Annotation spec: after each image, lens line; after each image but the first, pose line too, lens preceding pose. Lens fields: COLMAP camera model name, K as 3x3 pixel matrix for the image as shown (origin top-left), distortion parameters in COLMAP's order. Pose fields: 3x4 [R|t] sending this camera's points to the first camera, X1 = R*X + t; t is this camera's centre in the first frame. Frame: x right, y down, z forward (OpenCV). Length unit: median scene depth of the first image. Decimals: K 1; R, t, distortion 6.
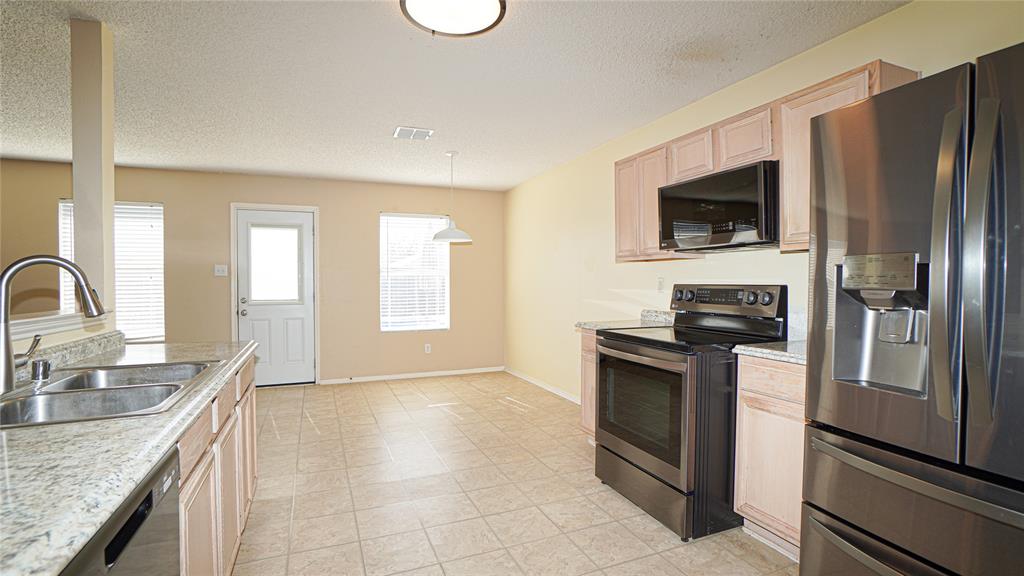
lens RADIAL K [[462.1, 0, 507.3], [0, 462.1, 286.3], [0, 0, 1]] dist [-0.062655, 0.024809]
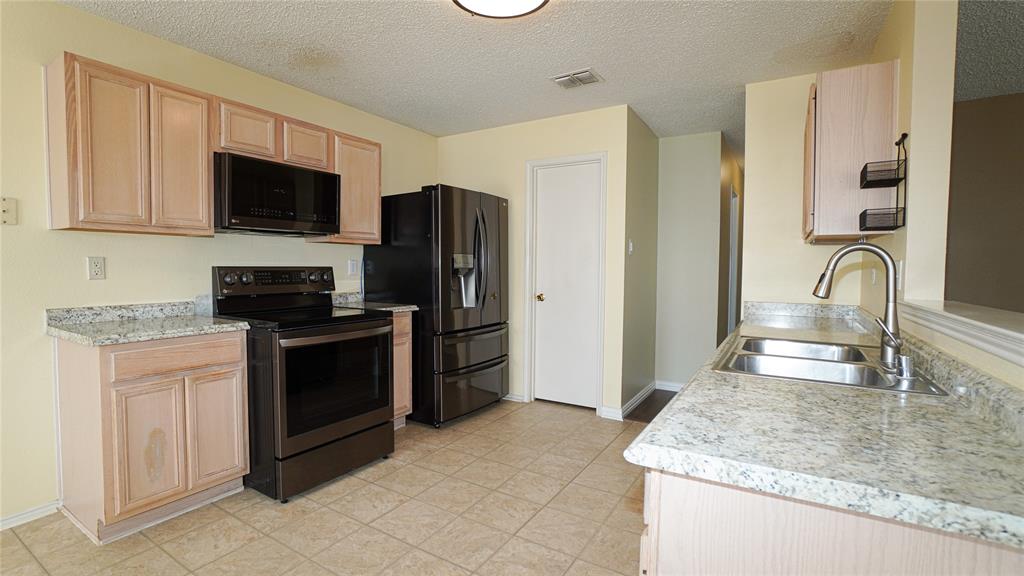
lens RADIAL K [[462.1, 0, 507.3], [0, 462.1, 286.3], [0, 0, 1]] dist [-0.062655, 0.024809]
pose [[-0.581287, -0.034496, 0.812967, -0.426311], [0.003566, 0.998983, 0.044939, -0.002302], [-0.813691, 0.029021, -0.580573, 0.702078]]
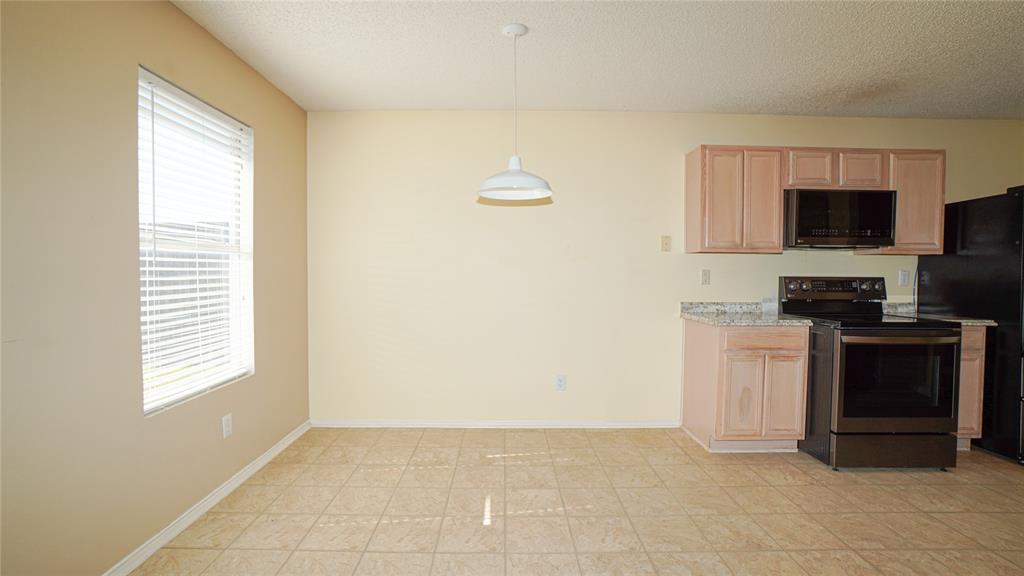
lens RADIAL K [[462.1, 0, 507.3], [0, 462.1, 286.3], [0, 0, 1]] dist [-0.062655, 0.024809]
pose [[0.380653, -0.020092, 0.924500, -0.612083], [0.001073, 0.999773, 0.021286, -0.003082], [-0.924717, -0.007111, 0.380588, 0.804318]]
